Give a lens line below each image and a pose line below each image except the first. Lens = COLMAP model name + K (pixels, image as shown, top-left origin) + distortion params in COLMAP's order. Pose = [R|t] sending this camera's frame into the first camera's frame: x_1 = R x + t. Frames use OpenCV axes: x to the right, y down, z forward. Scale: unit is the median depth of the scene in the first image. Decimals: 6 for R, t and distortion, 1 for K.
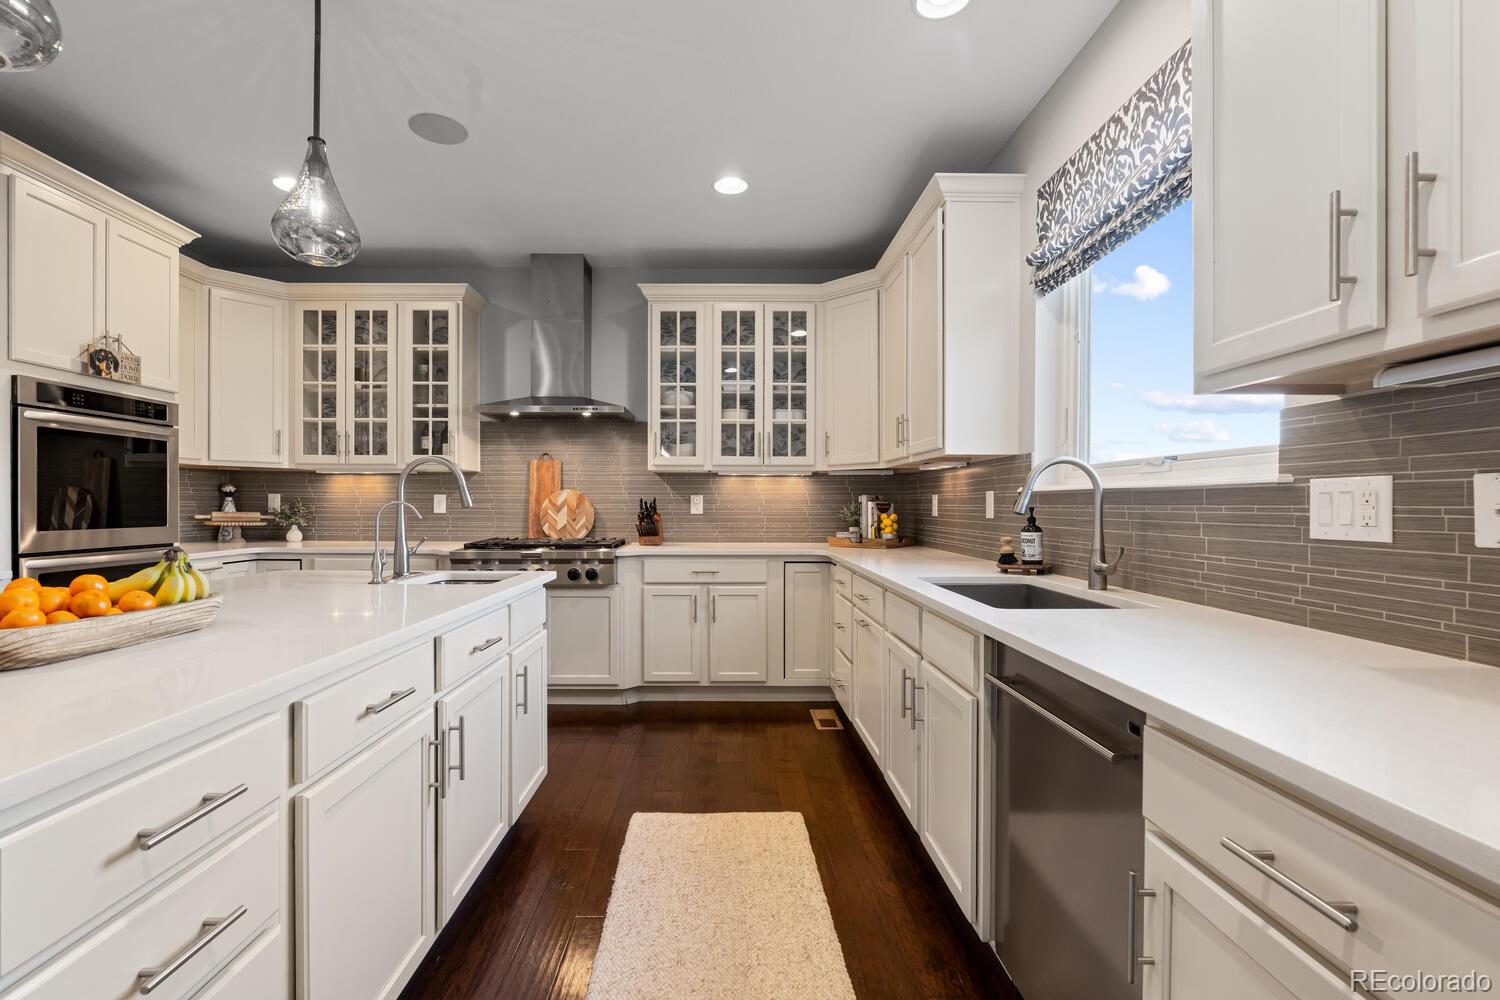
lens RADIAL K [[665.4, 0, 722.9], [0, 665.4, 508.7], [0, 0, 1]] dist [-0.001180, -0.000001]
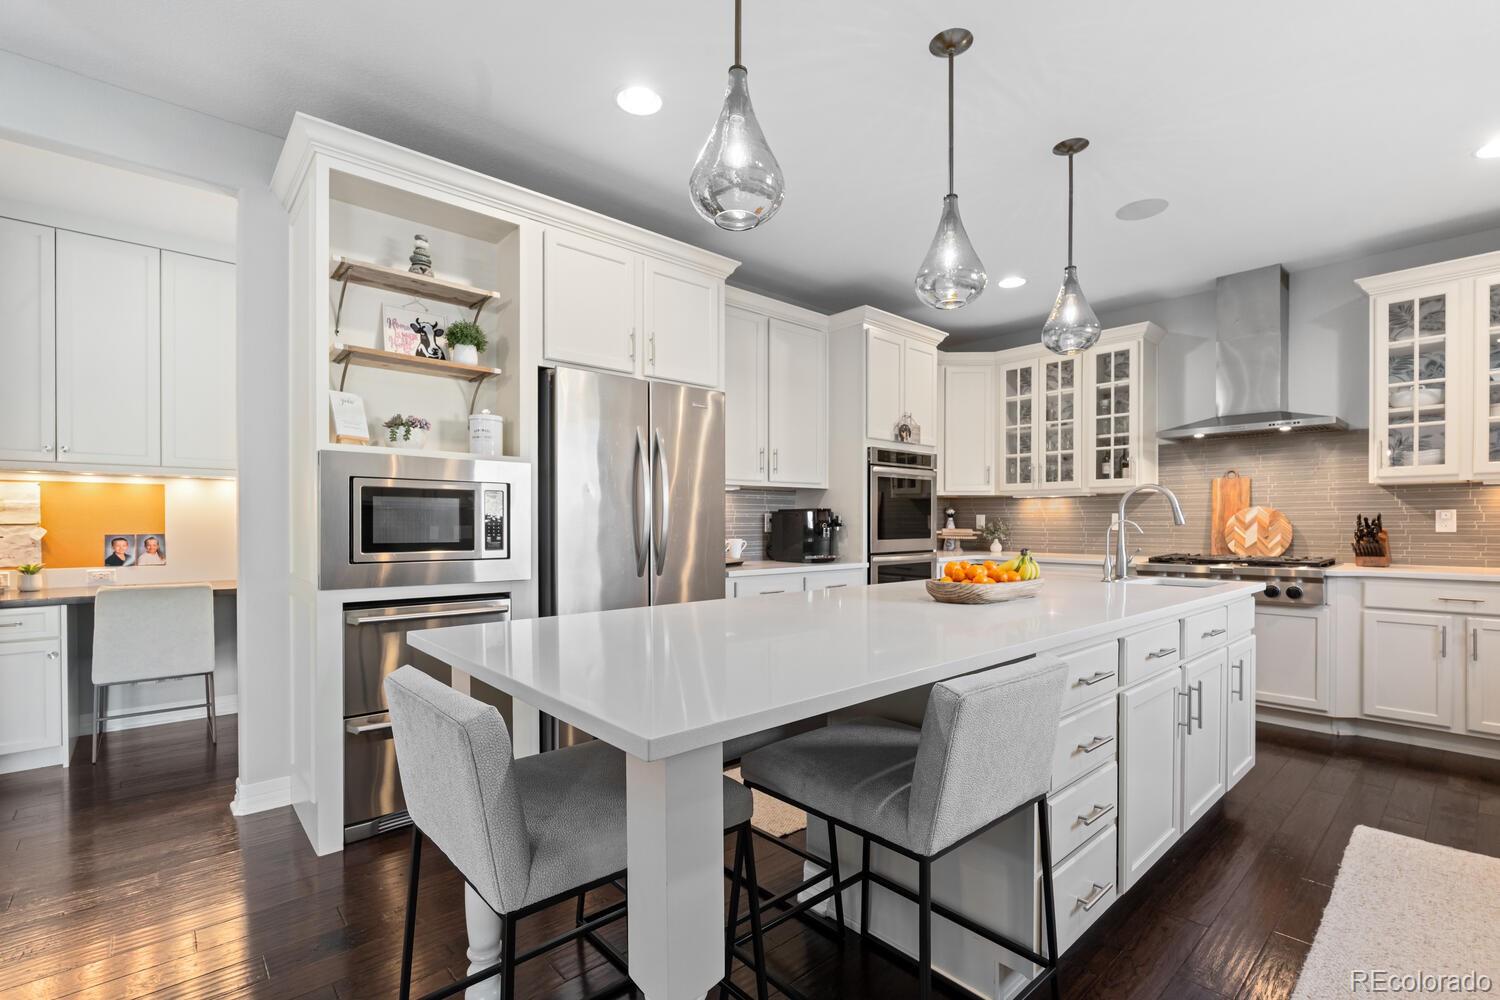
lens RADIAL K [[680.0, 0, 745.7], [0, 680.0, 530.6], [0, 0, 1]] dist [-0.003385, -0.000526]
pose [[0.668485, 0.003911, -0.743715, 0.005713], [0.000179, 0.999985, 0.005420, 0.001252], [0.743726, -0.003756, 0.668474, -0.243671]]
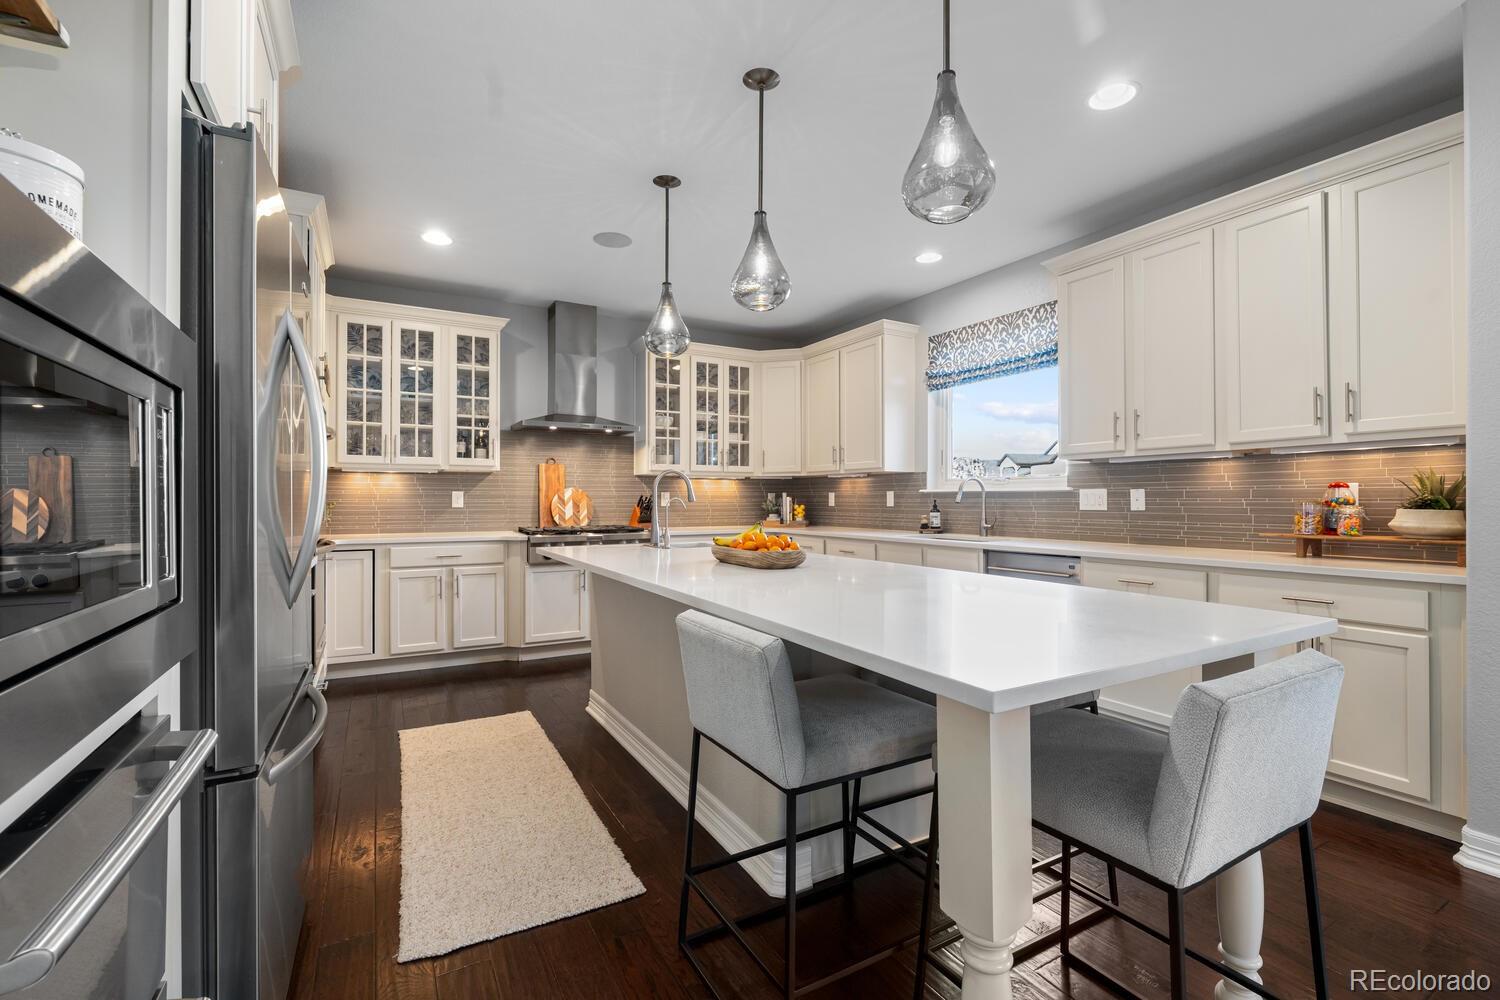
lens RADIAL K [[650.9, 0, 750.0], [0, 650.9, 500.0], [0, 0, 1]] dist [-0.000638, -0.000080]
pose [[0.871770, -0.003637, 0.489902, -0.578109], [0.006218, 0.999974, -0.003641, 0.001076], [-0.489876, 0.006221, 0.871770, -0.252668]]
